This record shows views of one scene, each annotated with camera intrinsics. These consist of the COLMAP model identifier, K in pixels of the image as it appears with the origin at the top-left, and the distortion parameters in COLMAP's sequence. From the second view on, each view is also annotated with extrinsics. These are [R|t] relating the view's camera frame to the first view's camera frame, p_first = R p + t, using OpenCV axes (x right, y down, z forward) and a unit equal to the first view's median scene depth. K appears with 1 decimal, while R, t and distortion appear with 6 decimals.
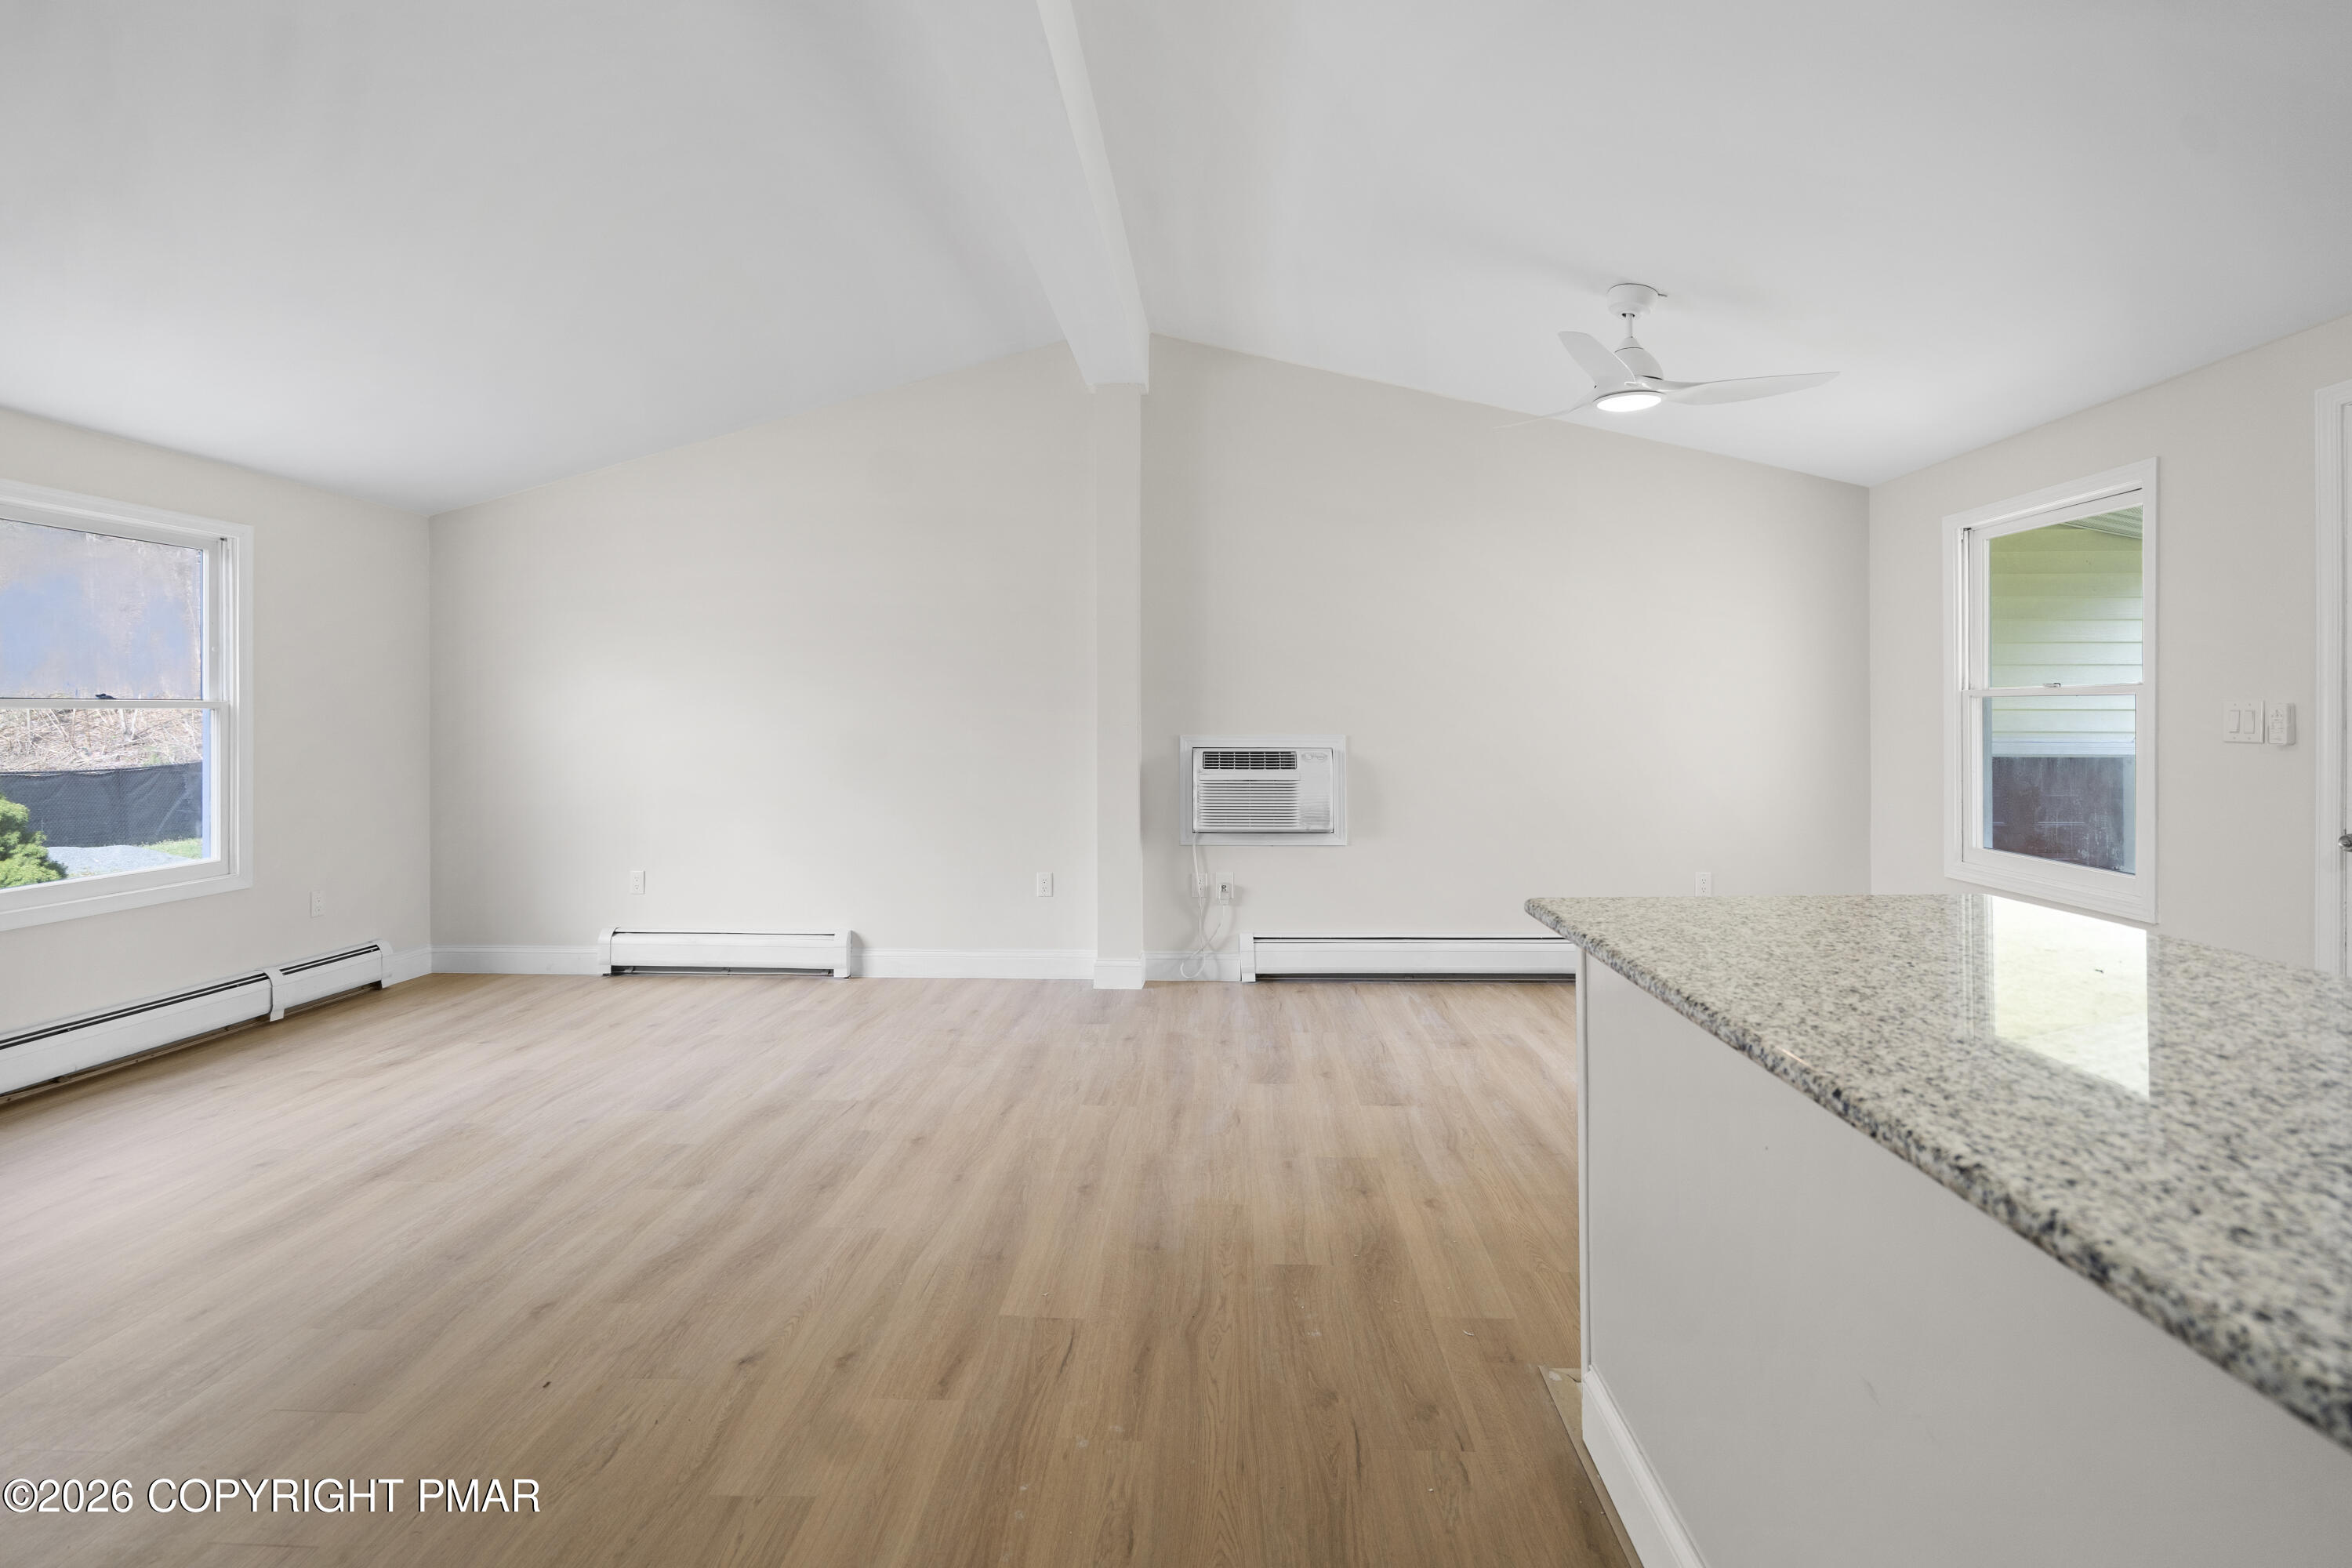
lens RADIAL K [[1096.6, 0, 1174.1], [0, 1096.6, 716.7], [0, 0, 1]] dist [0.000446, 0.000348]
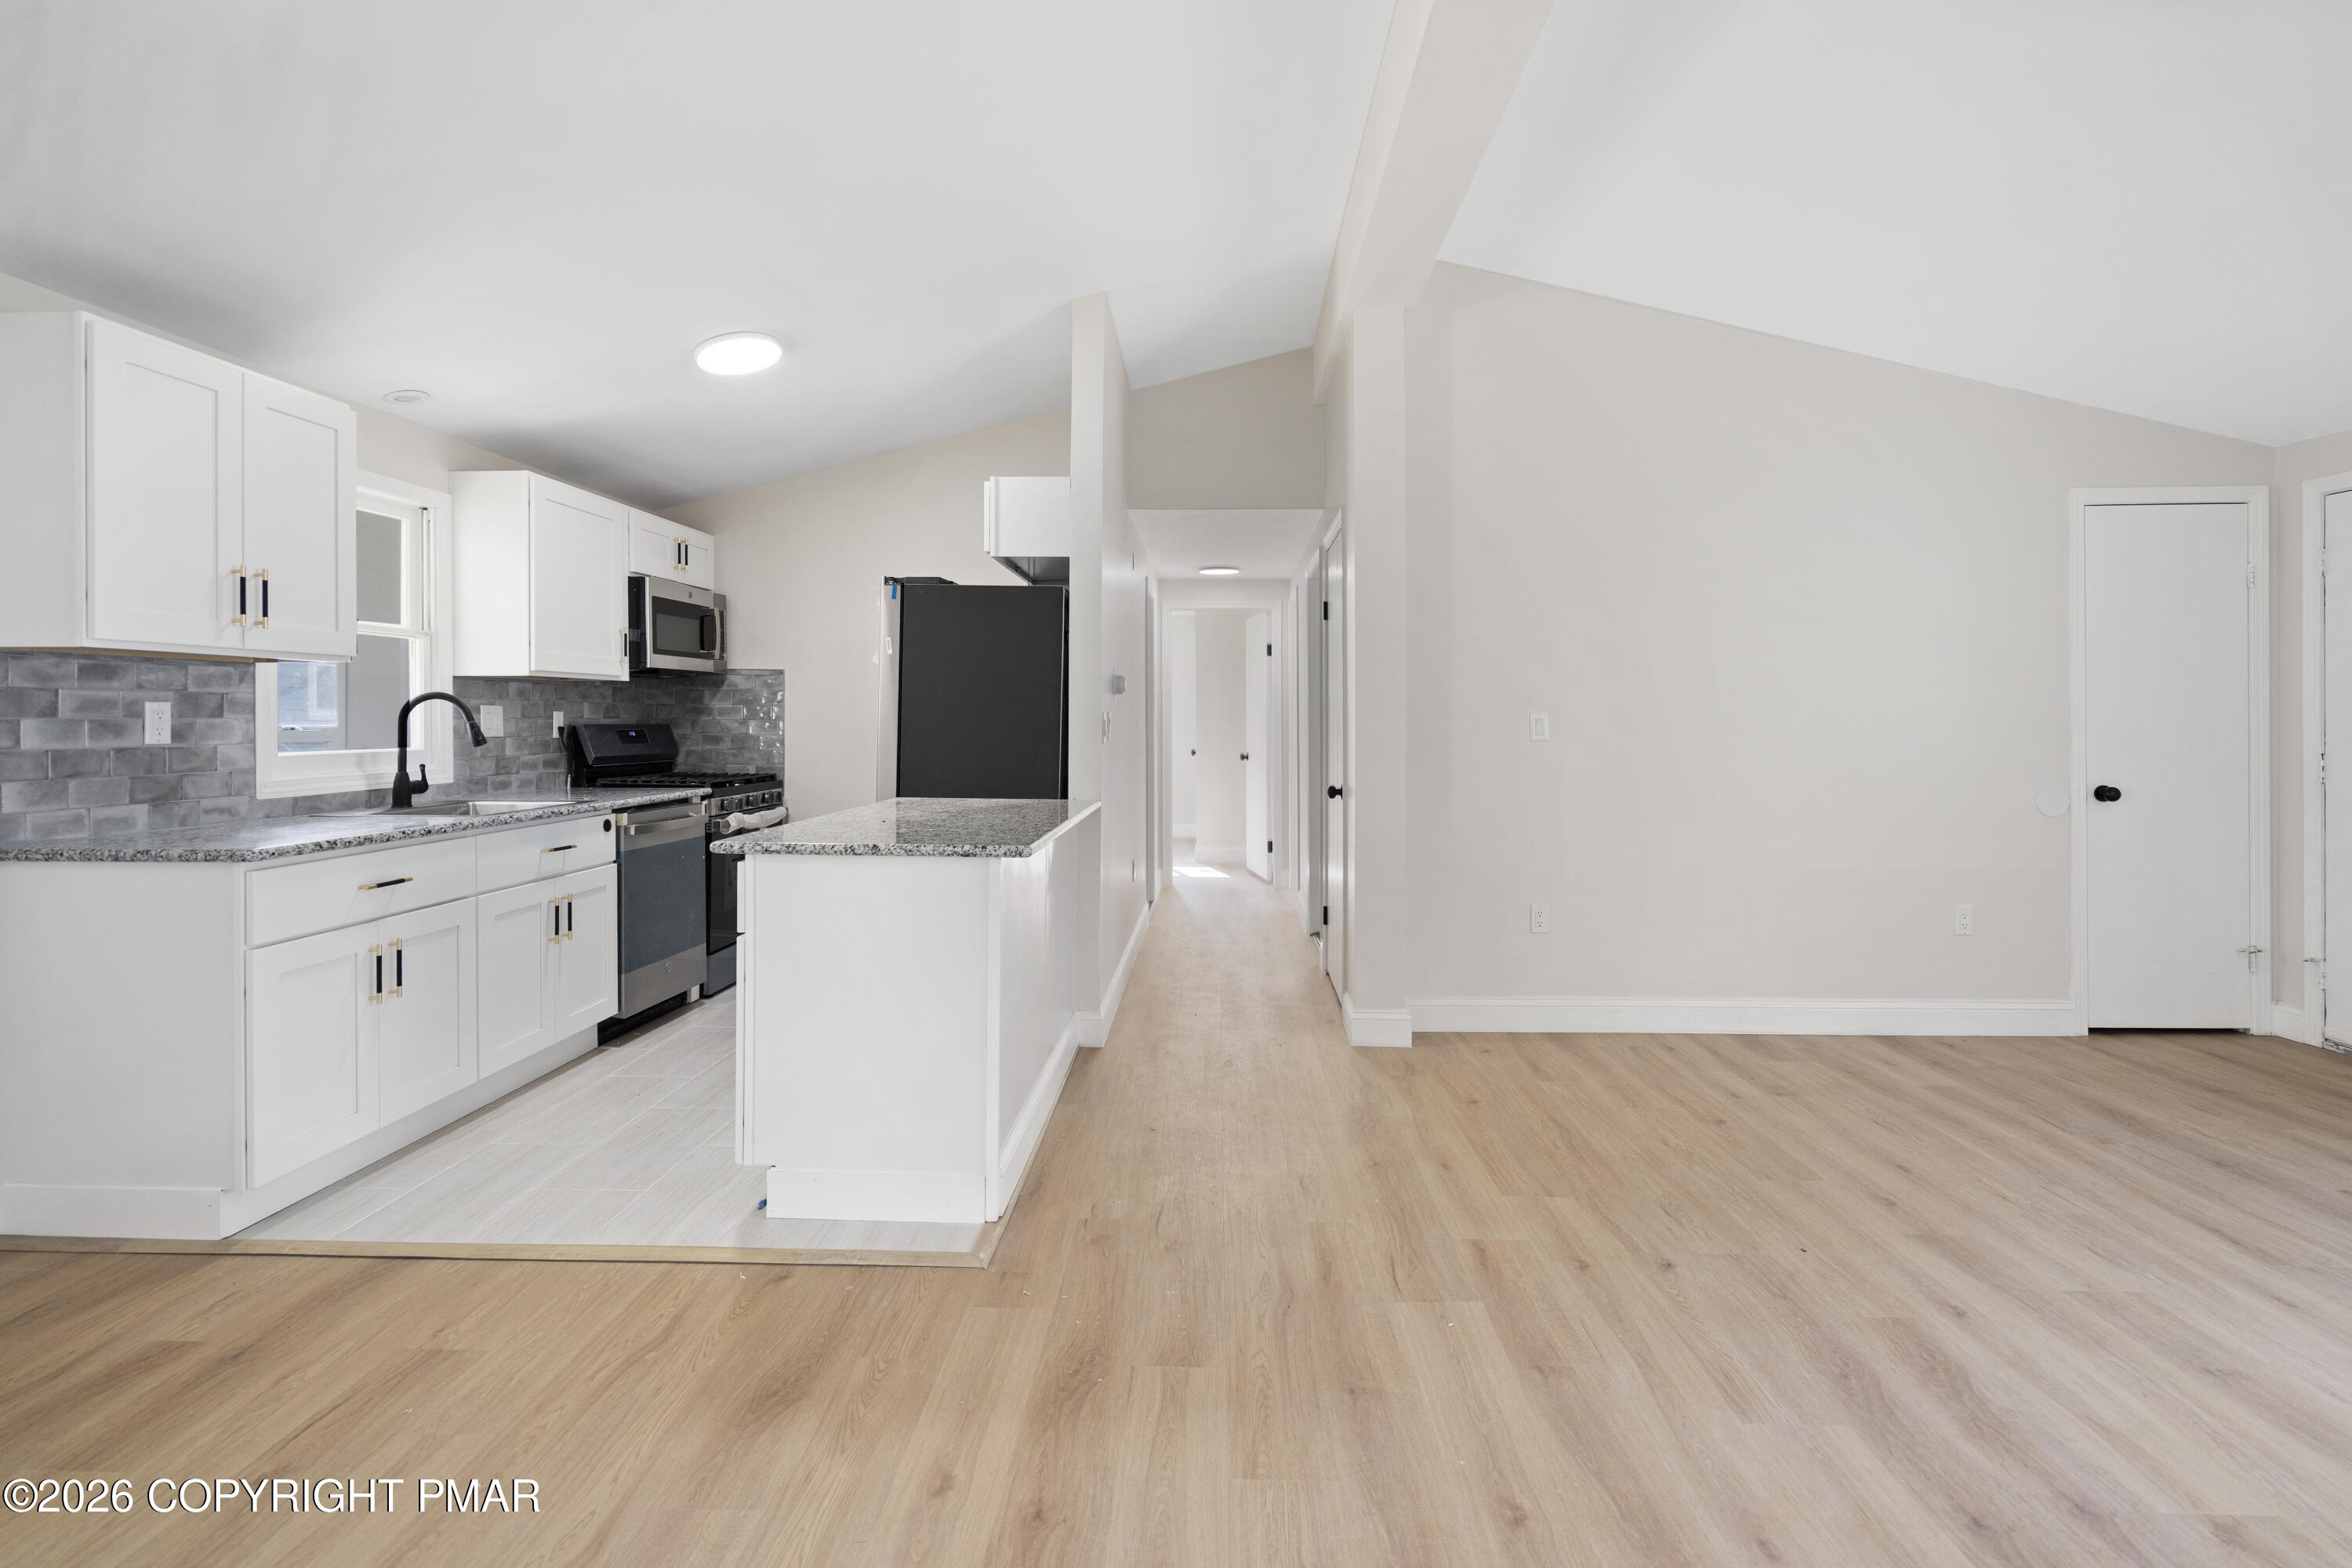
lens RADIAL K [[1089.2, 0, 1172.6], [0, 1089.2, 725.7], [0, 0, 1]] dist [-0.003293, 0.000602]
pose [[-0.999883, 0.006687, -0.013759, 0.073811], [0.006675, 0.999977, 0.000931, 0.007017], [0.013765, 0.000839, -0.999905, 1.096127]]
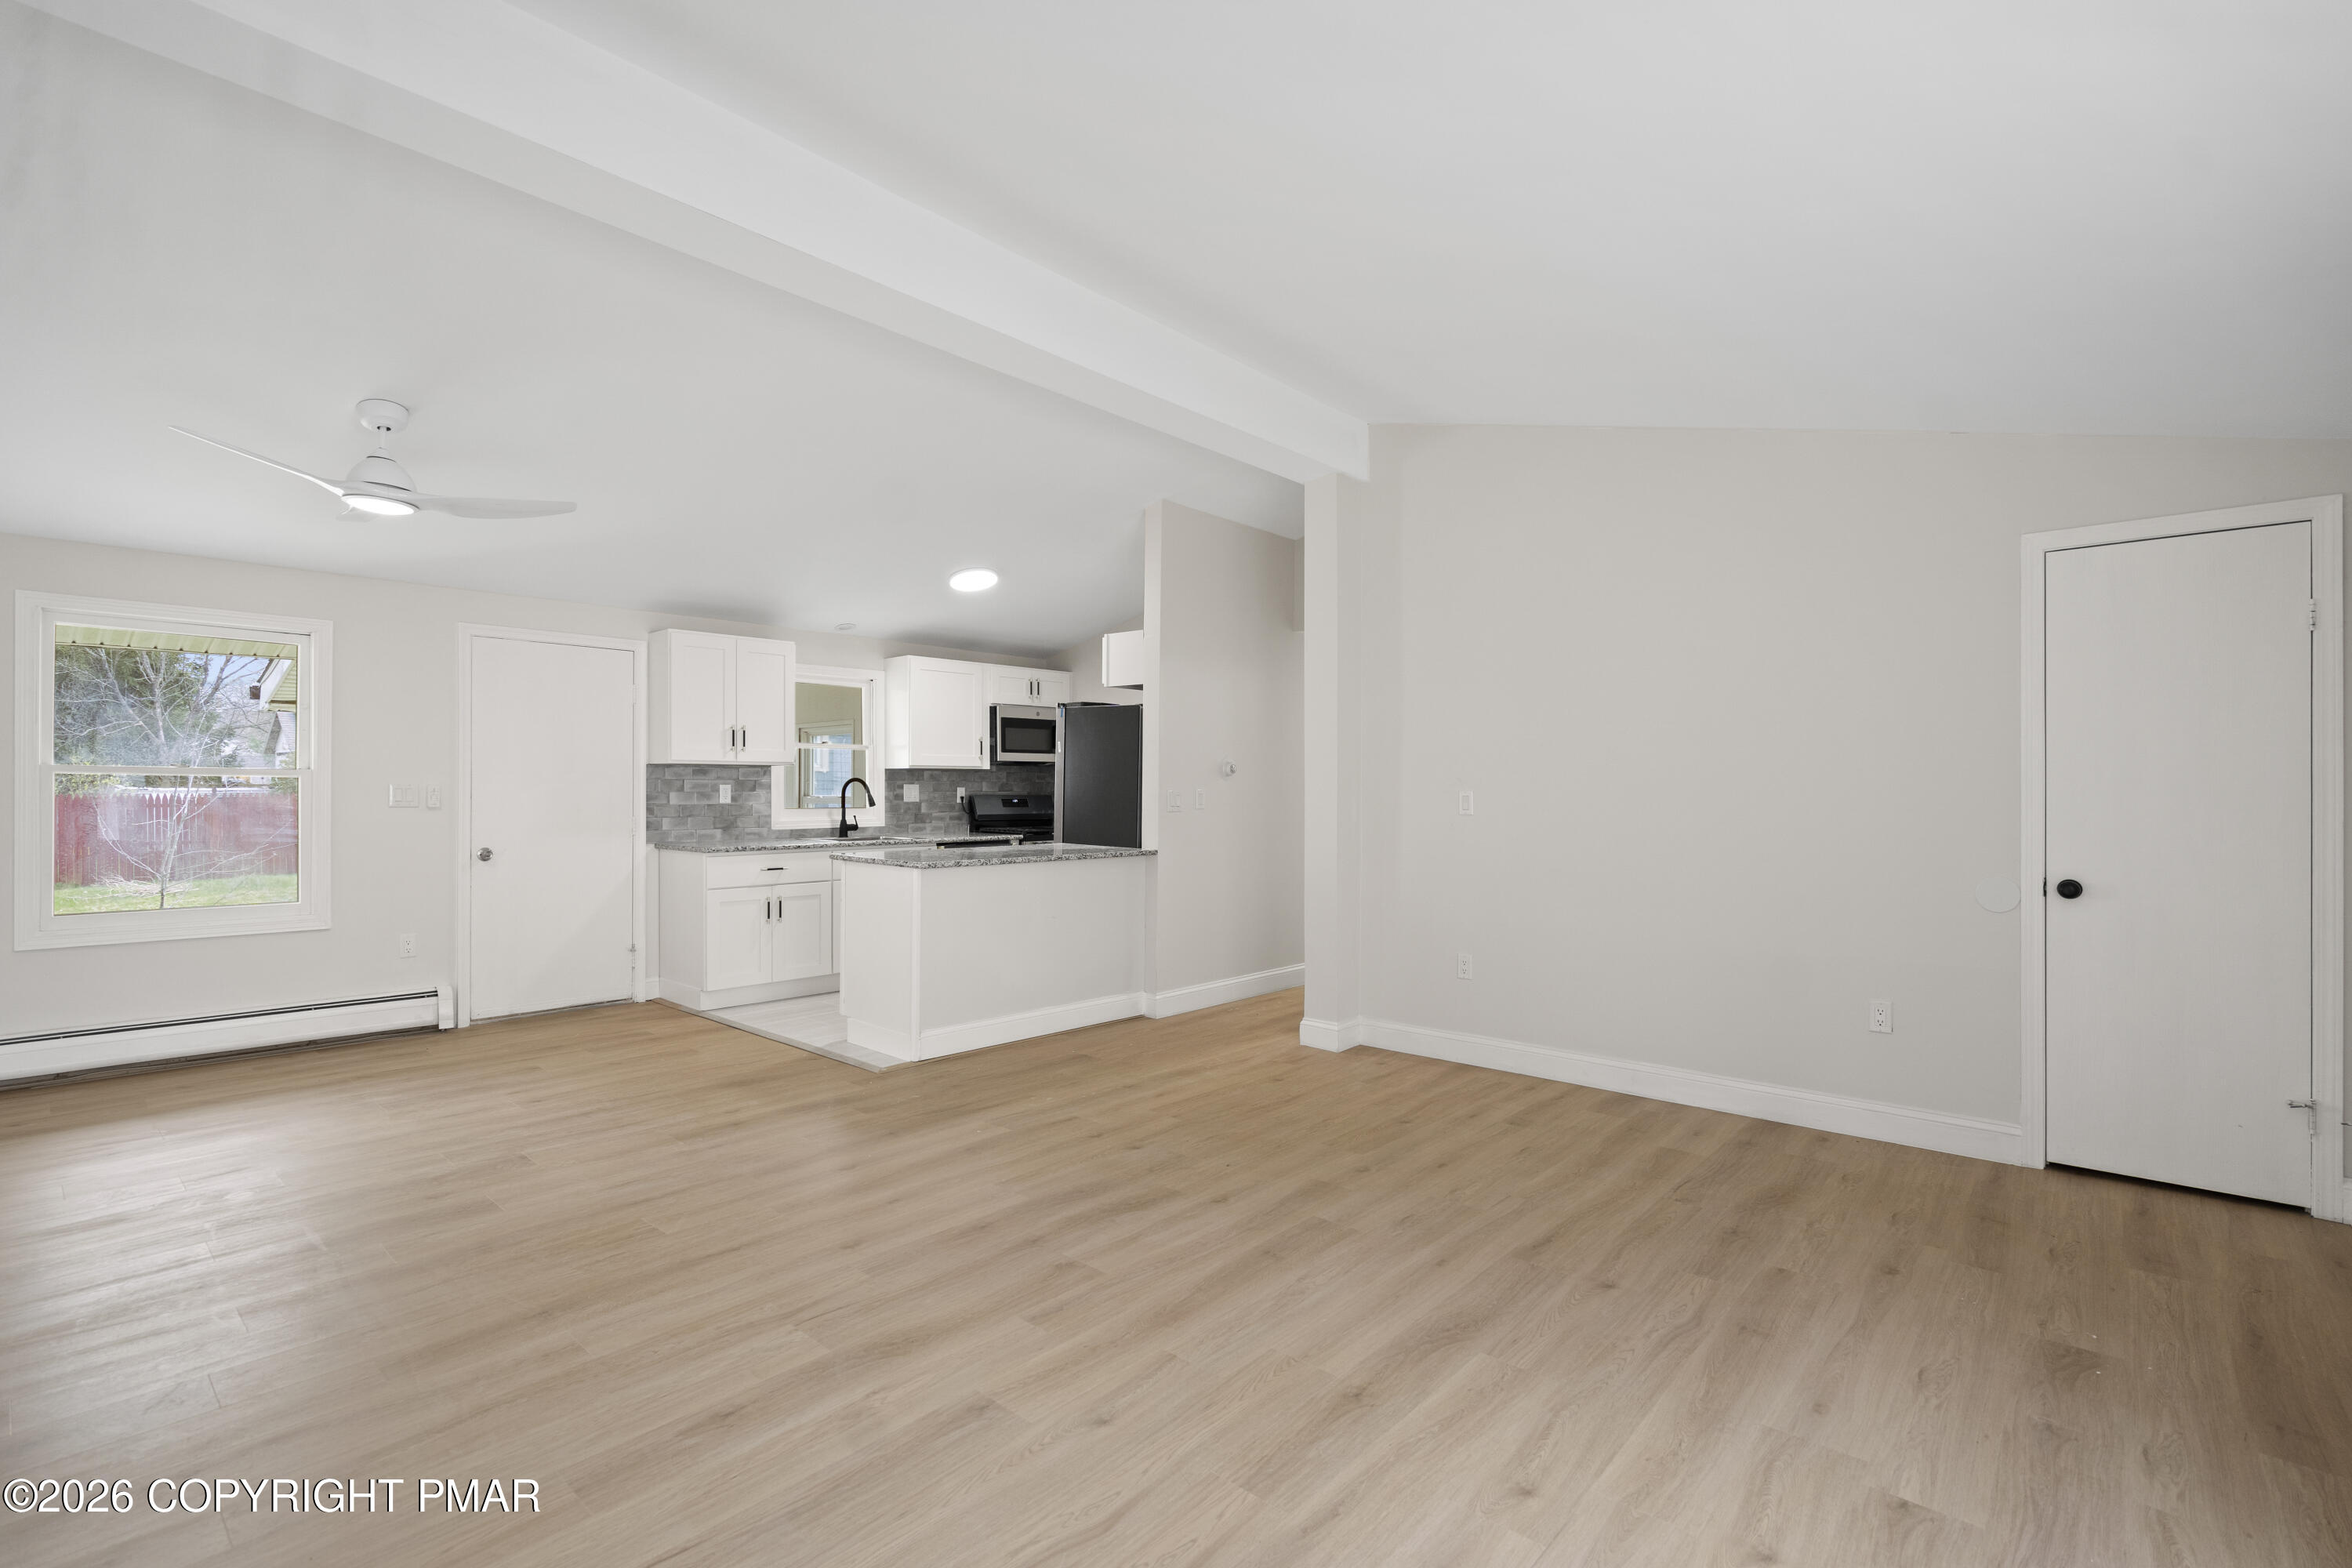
lens RADIAL K [[1065.5, 0, 1176.0], [0, 1065.5, 784.0], [0, 0, 1]] dist [-0.008112, 0.000303]
pose [[-0.781071, 0.006231, 0.624411, -0.788738], [-0.001477, 0.999929, -0.011826, 0.004622], [-0.624441, -0.010159, -0.781006, 1.196068]]
